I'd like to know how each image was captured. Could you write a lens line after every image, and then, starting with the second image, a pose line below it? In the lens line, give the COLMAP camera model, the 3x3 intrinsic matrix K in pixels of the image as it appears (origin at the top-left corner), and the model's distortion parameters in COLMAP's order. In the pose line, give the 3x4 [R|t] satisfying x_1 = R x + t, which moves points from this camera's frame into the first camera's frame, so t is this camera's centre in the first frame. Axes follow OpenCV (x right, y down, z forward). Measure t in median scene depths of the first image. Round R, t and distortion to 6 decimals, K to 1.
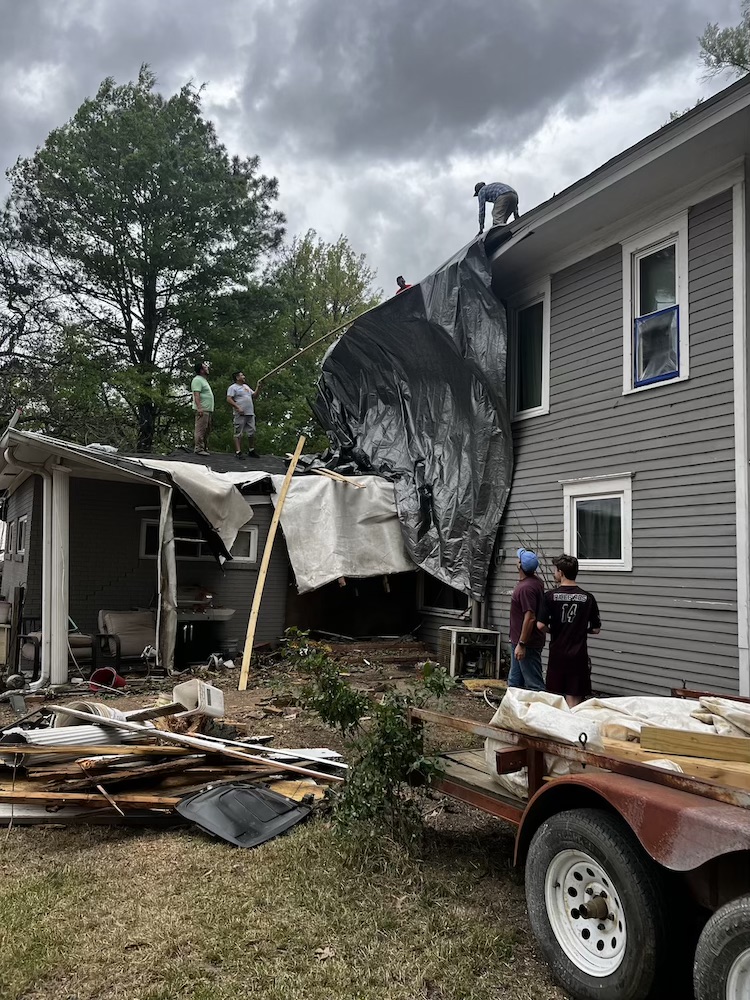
lens RADIAL K [[776.7, 0, 375.0], [0, 776.7, 500.0], [0, 0, 1]] dist [-0.036121, 0.001173]
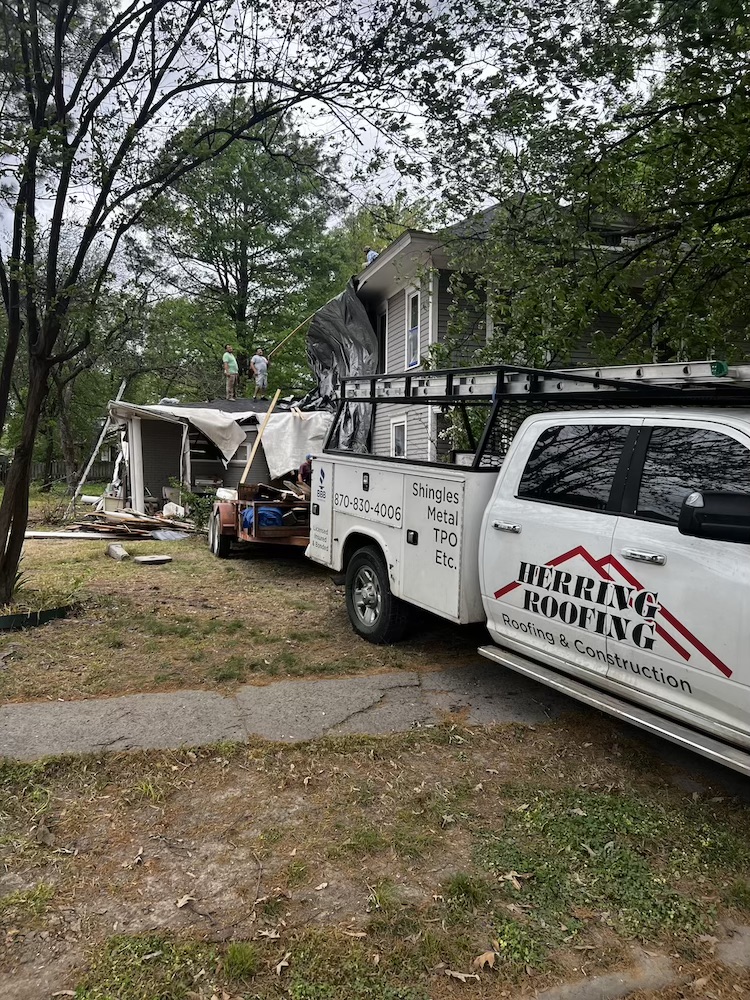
lens RADIAL K [[776.7, 0, 375.0], [0, 776.7, 500.0], [0, 0, 1]] dist [-0.036121, 0.001173]
pose [[0.981335, -0.005064, -0.192238, 0.479217], [0.026885, 0.993448, 0.111074, -0.026371], [0.190417, -0.114169, 0.975042, -0.713989]]
